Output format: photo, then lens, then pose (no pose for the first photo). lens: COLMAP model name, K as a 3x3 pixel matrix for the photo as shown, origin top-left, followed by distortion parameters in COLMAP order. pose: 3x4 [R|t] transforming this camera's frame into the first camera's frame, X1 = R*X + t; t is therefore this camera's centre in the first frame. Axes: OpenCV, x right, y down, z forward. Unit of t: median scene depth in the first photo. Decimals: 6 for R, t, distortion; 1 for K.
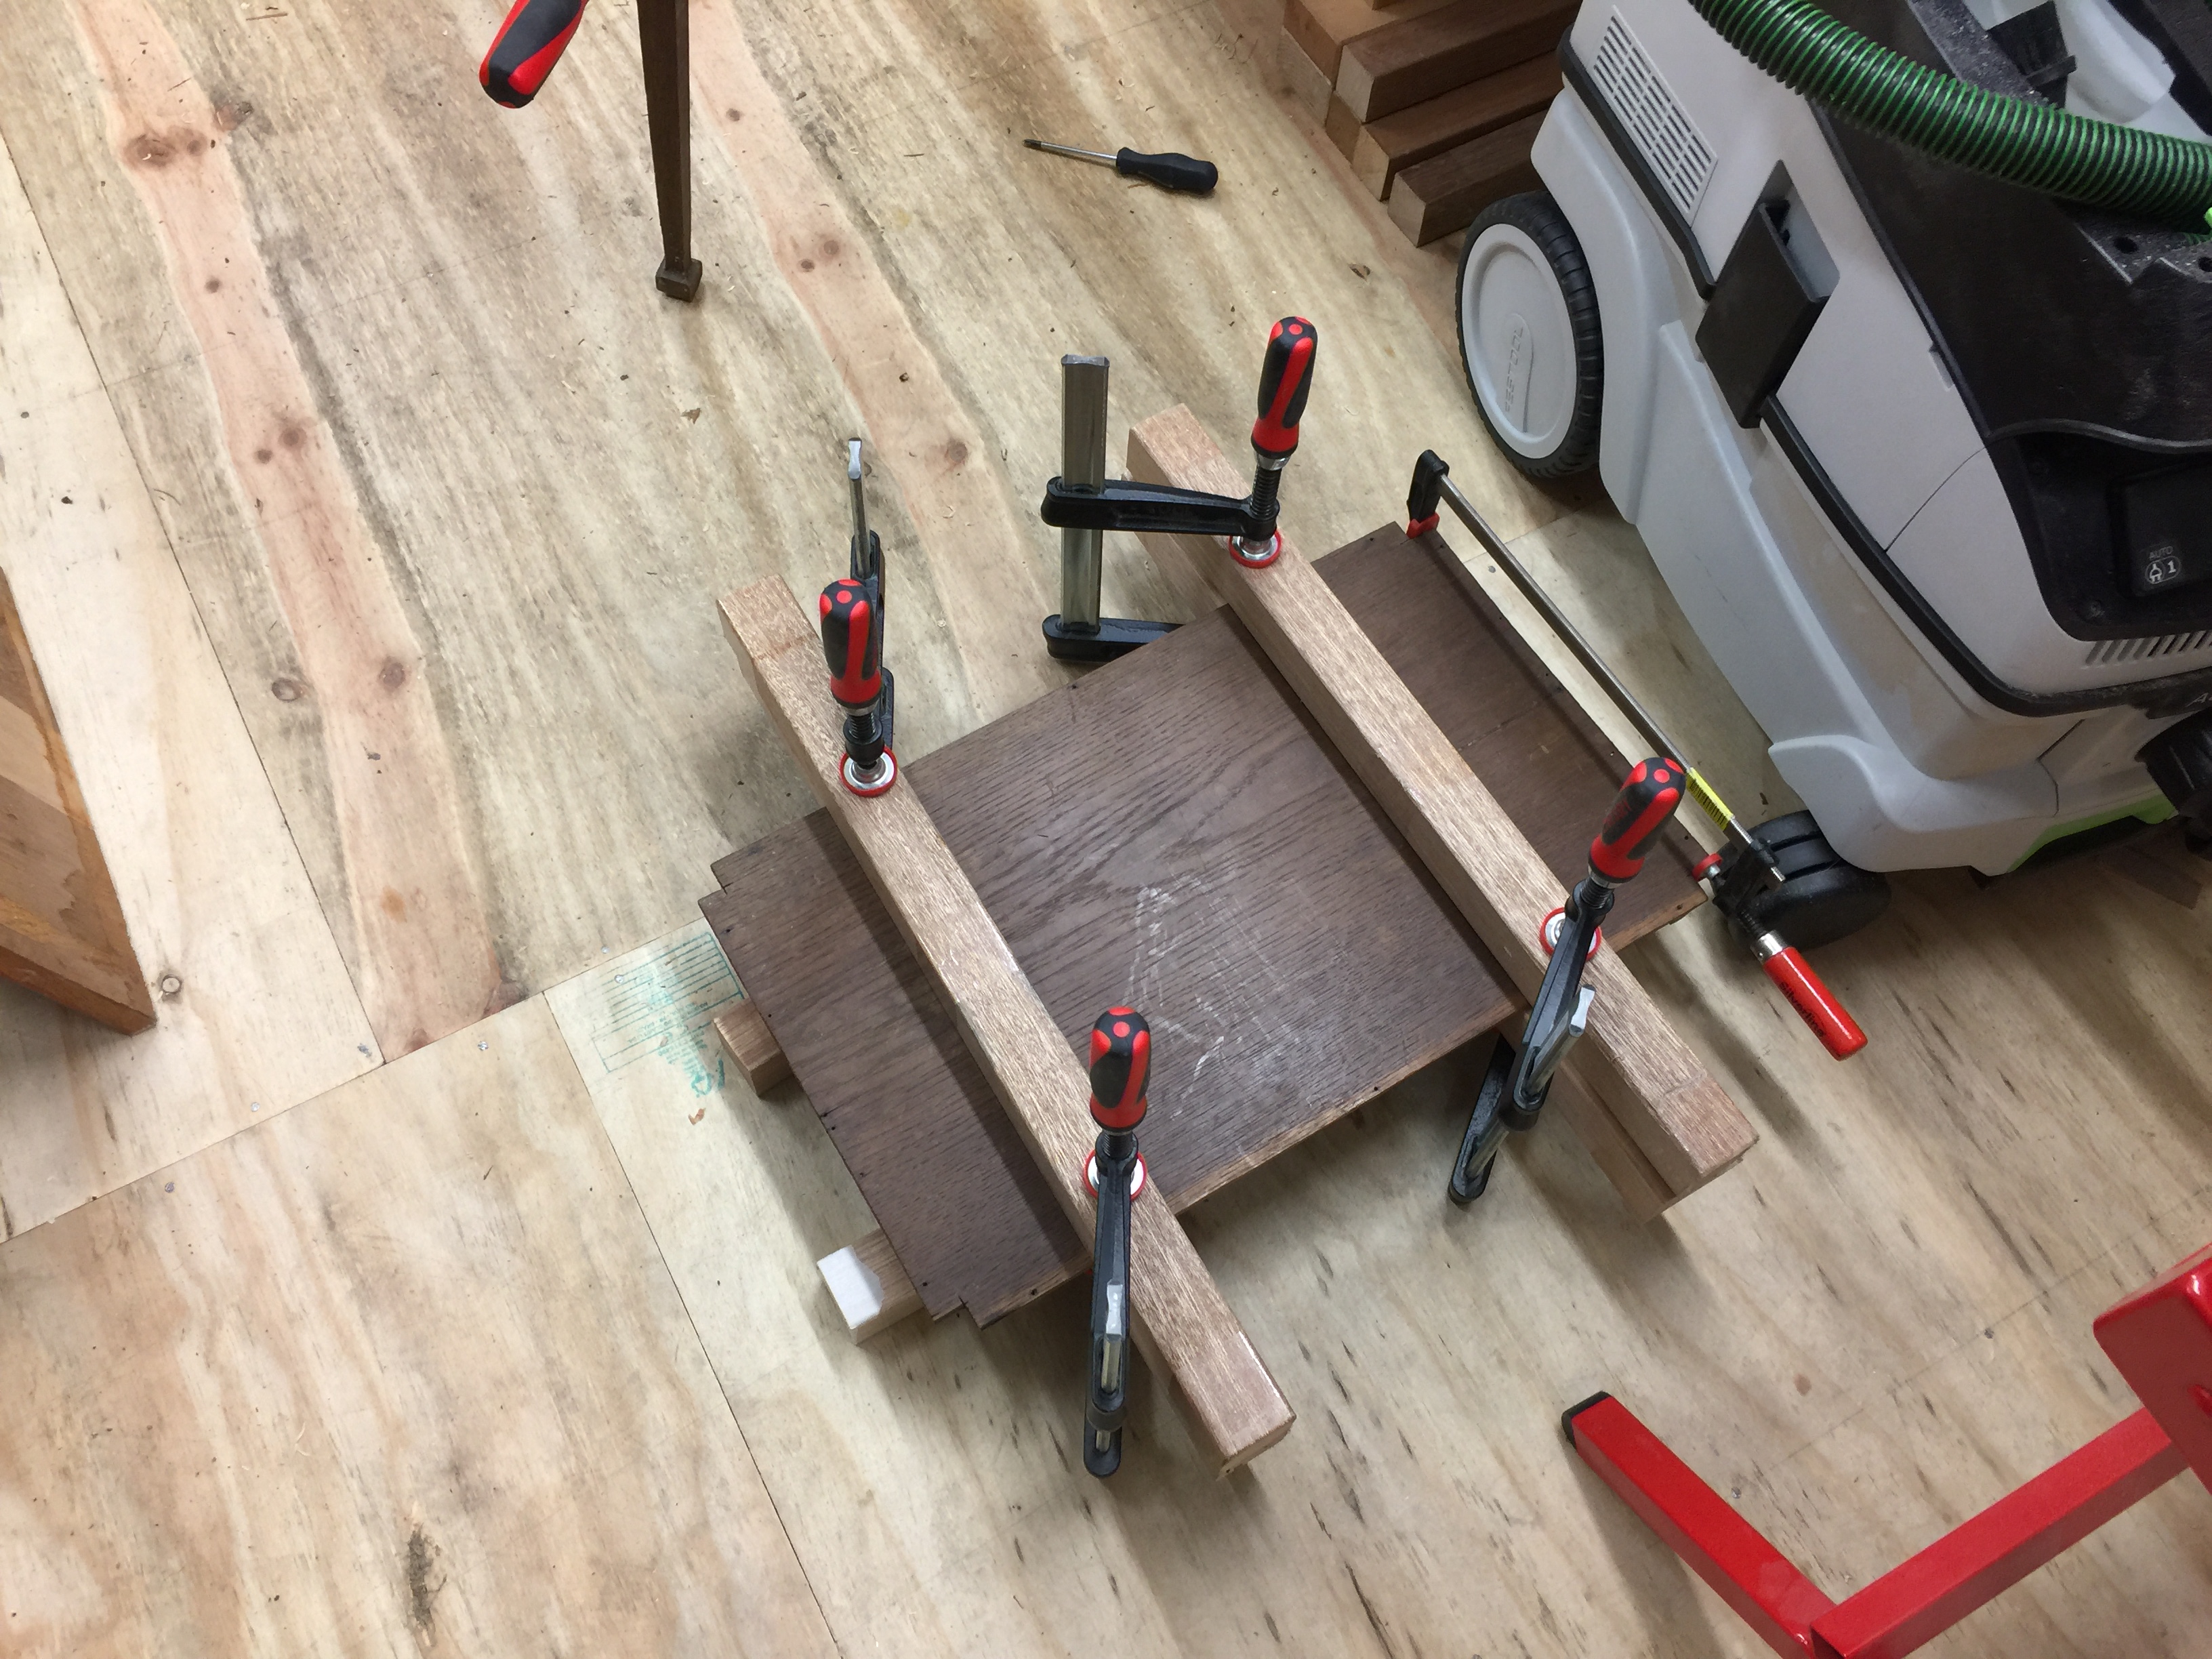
lens RADIAL K [[1887.2, 0, 1102.1], [0, 1887.2, 827.7], [0, 0, 1]] dist [0.081867, -0.128462]
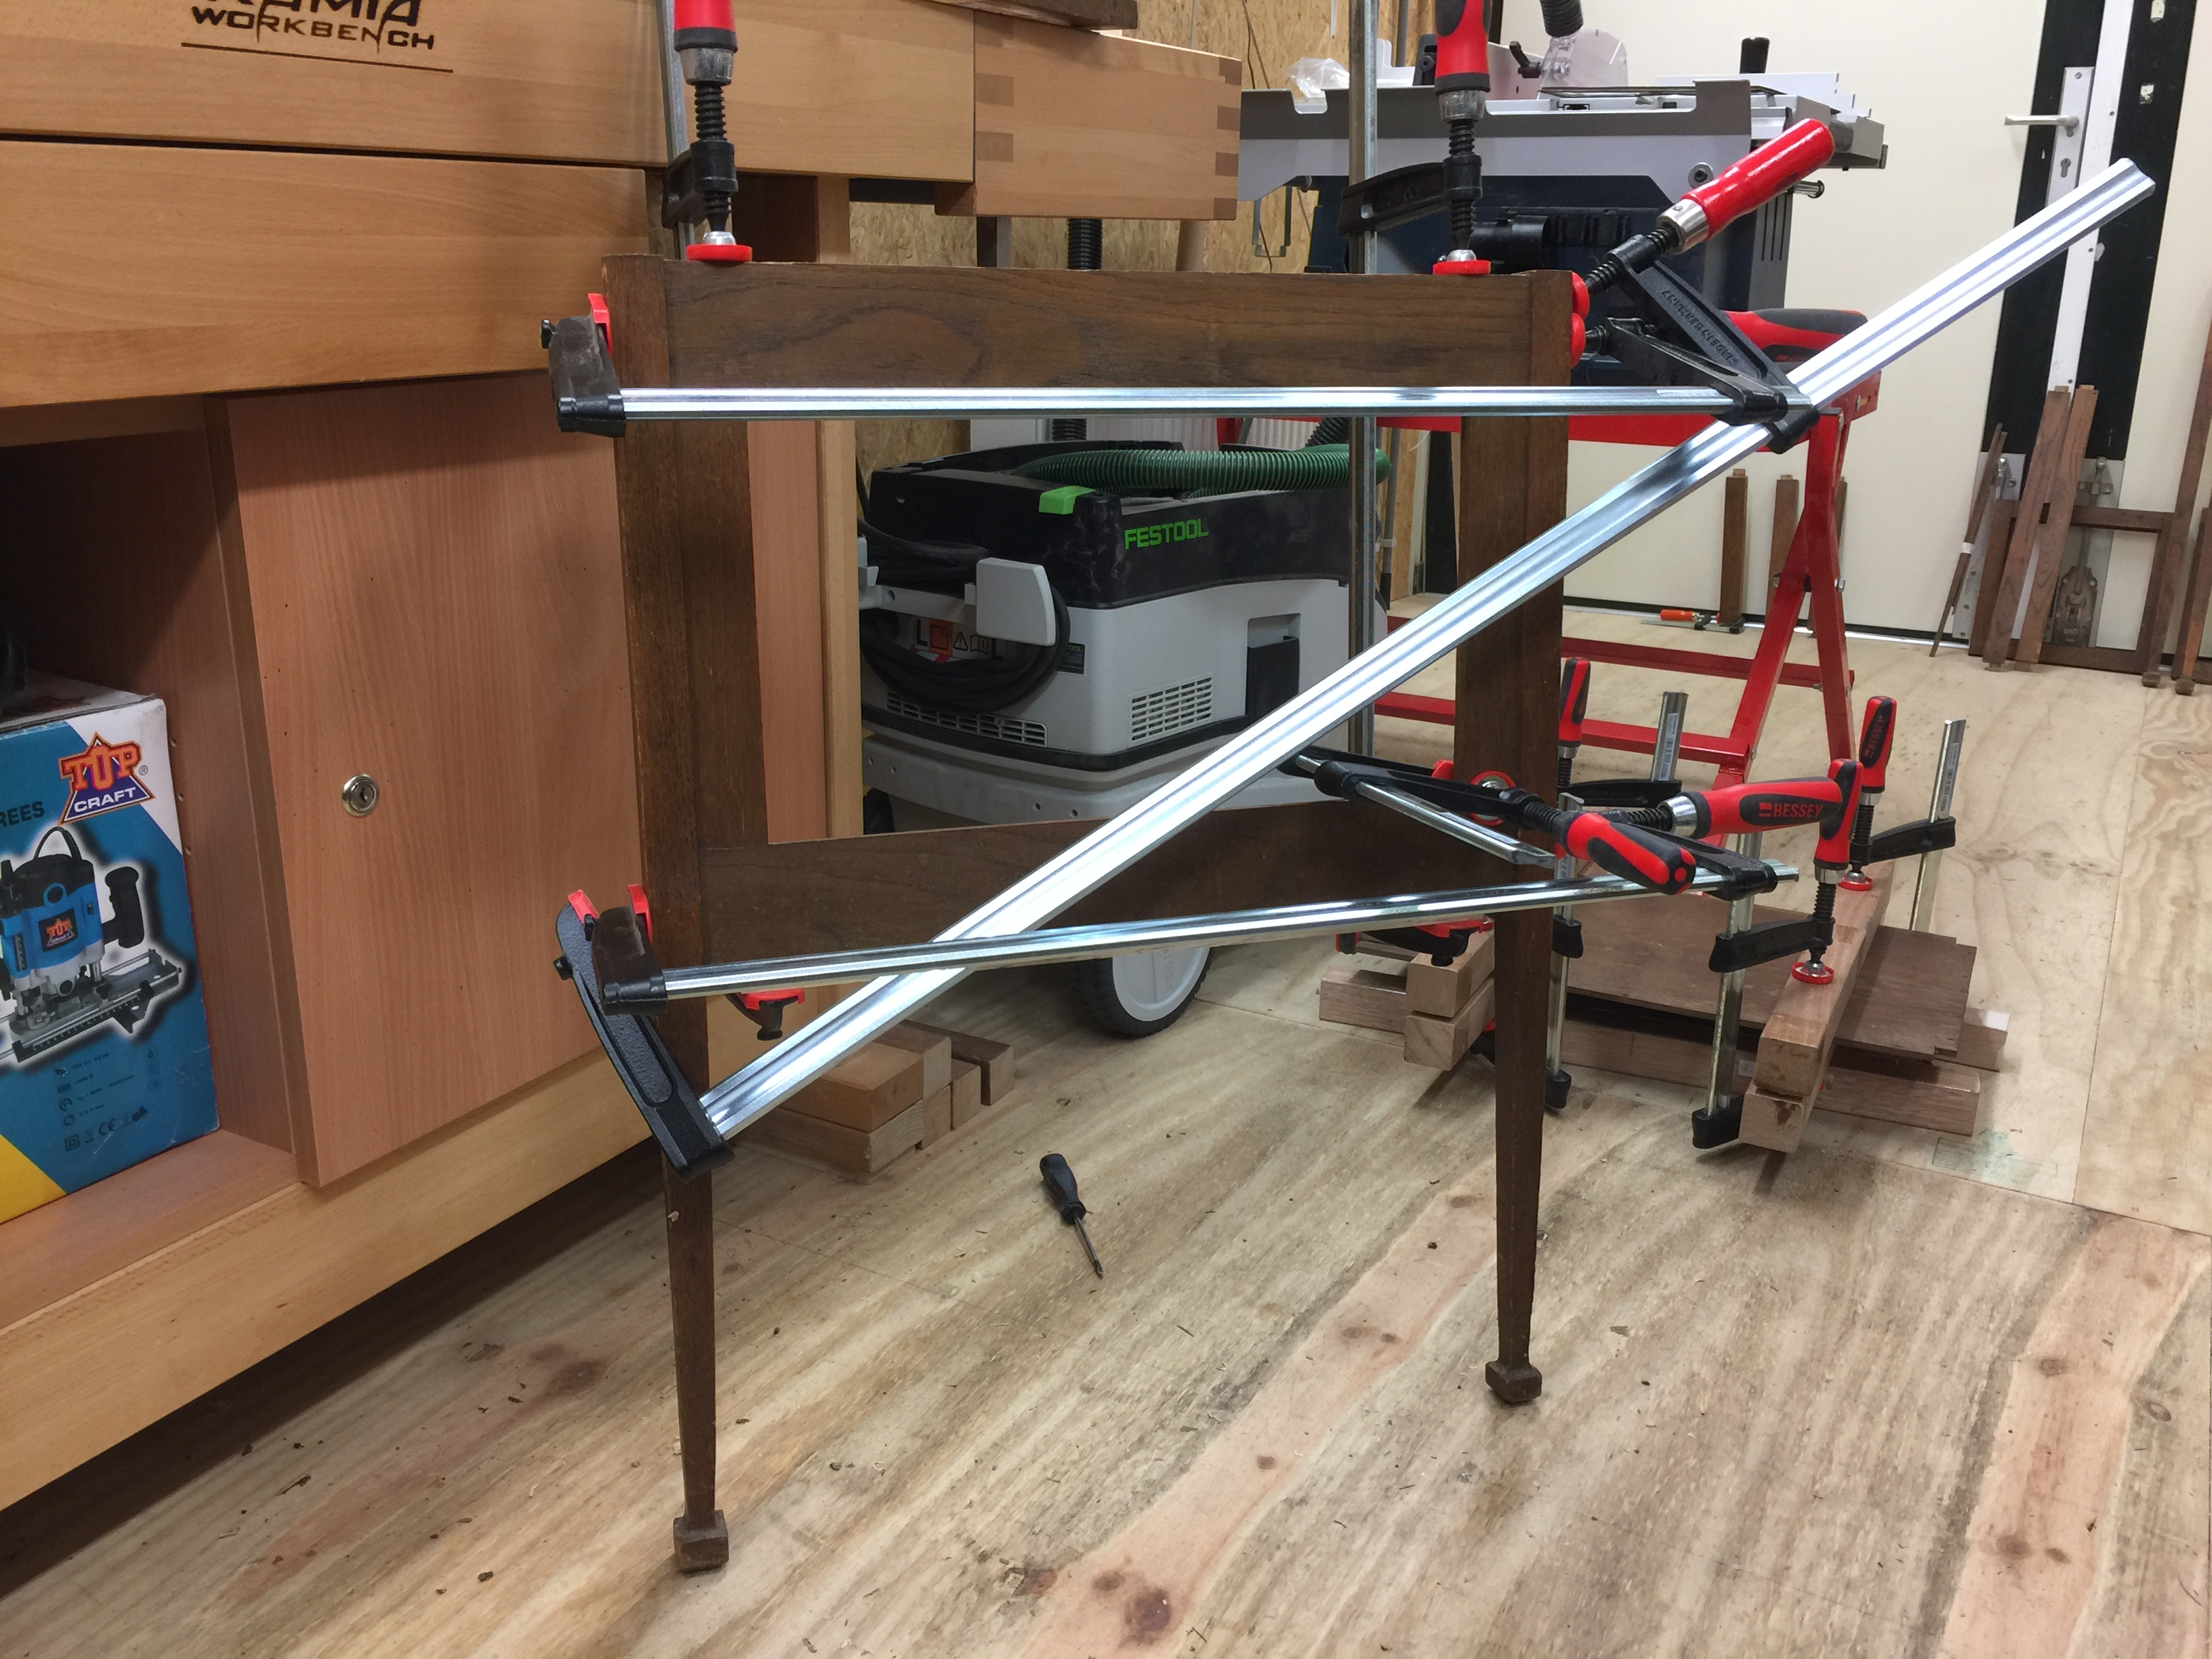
lens RADIAL K [[1887.2, 0, 1100.8], [0, 1887.2, 819.0], [0, 0, 1]] dist [0.081867, -0.128462]
pose [[-0.524012, -0.304613, 0.795376, -0.787172], [0.731464, 0.317445, 0.603481, -1.105056], [-0.436316, 0.898020, 0.056468, 0.851747]]
